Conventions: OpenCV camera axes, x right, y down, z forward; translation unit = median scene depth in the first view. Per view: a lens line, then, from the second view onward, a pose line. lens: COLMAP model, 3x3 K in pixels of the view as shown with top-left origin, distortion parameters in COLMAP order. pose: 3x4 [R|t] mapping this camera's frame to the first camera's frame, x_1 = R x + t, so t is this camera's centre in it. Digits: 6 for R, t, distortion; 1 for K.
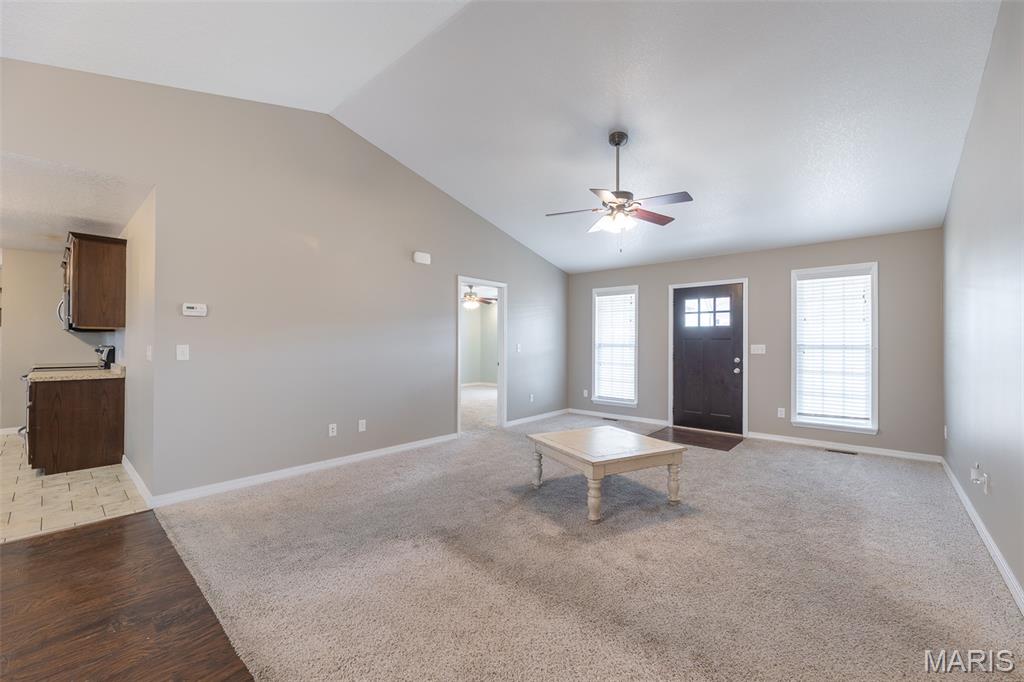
lens RADIAL K [[408.4, 0, 513.6], [0, 408.4, 340.9], [0, 0, 1]] dist [0.001256, -0.000586]
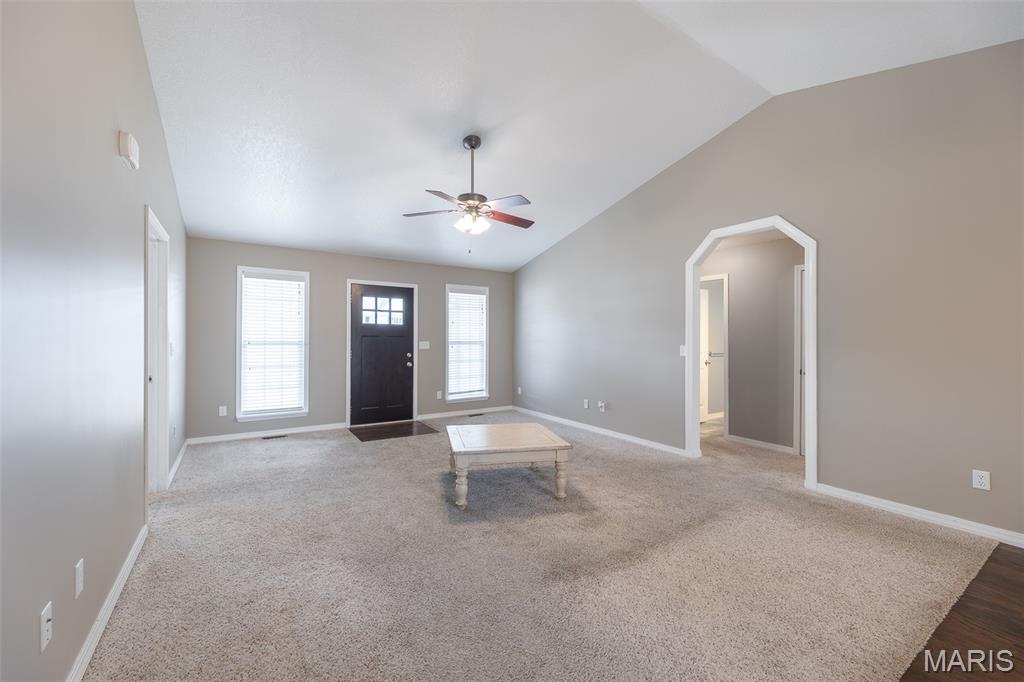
lens RADIAL K [[408.4, 0, 508.1], [0, 408.4, 335.3], [0, 0, 1]] dist [0.001256, -0.000586]
pose [[0.270400, 0.009883, 0.962697, -0.479114], [-0.005900, 0.999946, -0.008608, -0.000016], [-0.962730, -0.003353, 0.270444, 0.427815]]
